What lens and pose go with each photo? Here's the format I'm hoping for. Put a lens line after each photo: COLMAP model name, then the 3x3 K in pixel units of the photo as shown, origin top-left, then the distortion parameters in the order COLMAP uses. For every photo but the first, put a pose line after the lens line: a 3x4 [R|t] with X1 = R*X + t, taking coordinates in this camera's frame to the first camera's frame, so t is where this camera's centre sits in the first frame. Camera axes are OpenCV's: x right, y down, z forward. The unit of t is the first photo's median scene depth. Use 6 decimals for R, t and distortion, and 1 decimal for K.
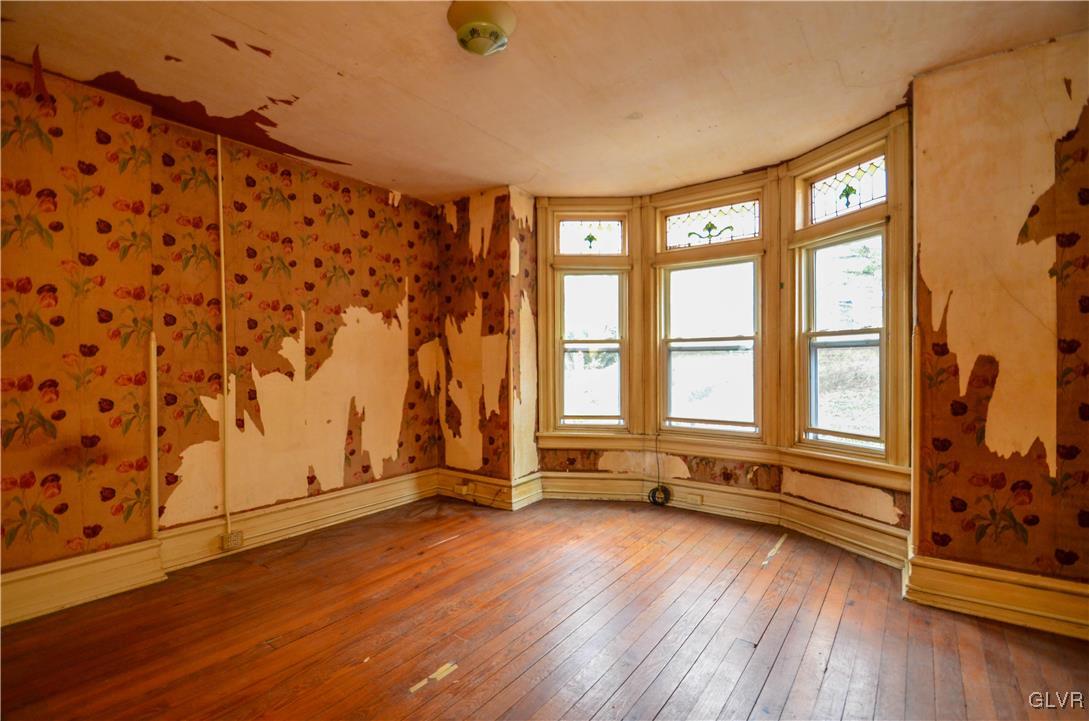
lens RADIAL K [[495.9, 0, 539.2], [0, 495.9, 363.1], [0, 0, 1]] dist [0.001158, -0.000020]
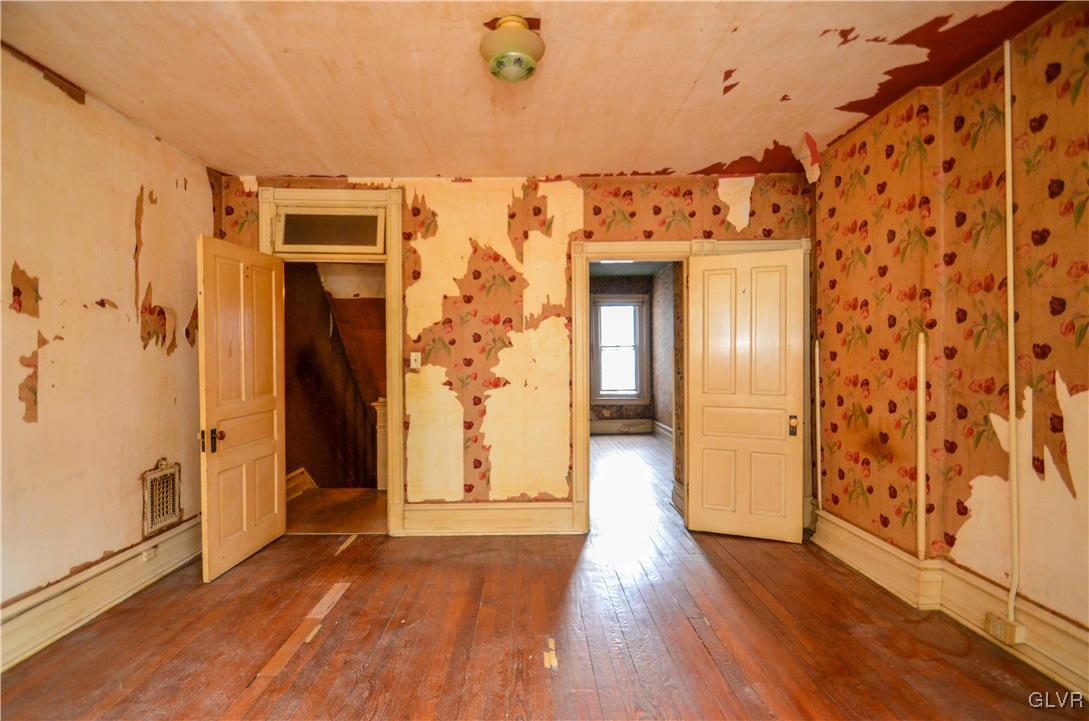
lens RADIAL K [[537.8, 0, 540.0], [0, 537.8, 356.6], [0, 0, 1]] dist [-0.000891, -0.000111]
pose [[-0.792617, 0.008016, -0.609667, 0.343582], [0.004775, 0.999965, 0.006940, -0.027084], [0.609701, 0.002590, -0.792628, 1.233785]]
